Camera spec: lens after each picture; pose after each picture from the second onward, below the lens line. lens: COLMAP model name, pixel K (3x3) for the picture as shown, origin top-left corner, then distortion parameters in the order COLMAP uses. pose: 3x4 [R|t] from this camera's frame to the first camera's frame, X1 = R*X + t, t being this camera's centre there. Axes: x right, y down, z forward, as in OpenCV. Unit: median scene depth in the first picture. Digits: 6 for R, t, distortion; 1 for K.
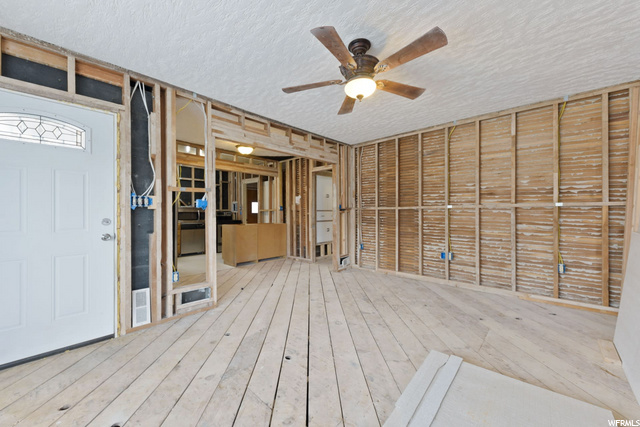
lens RADIAL K [[243.8, 0, 318.7], [0, 243.8, 212.8], [0, 0, 1]] dist [0.002015, 0.000080]
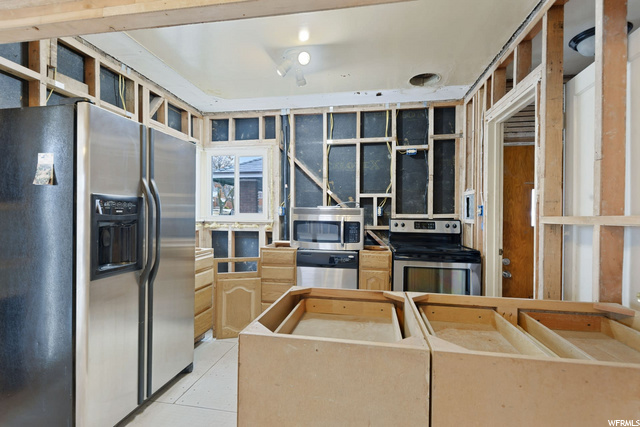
lens RADIAL K [[310.1, 0, 318.0], [0, 310.1, 216.1], [0, 0, 1]] dist [0.002711, -0.000037]
pose [[0.554629, 0.009432, -0.832045, -0.339355], [-0.015026, 0.999886, 0.001318, -0.028227], [0.831962, 0.011771, 0.554707, 1.844148]]
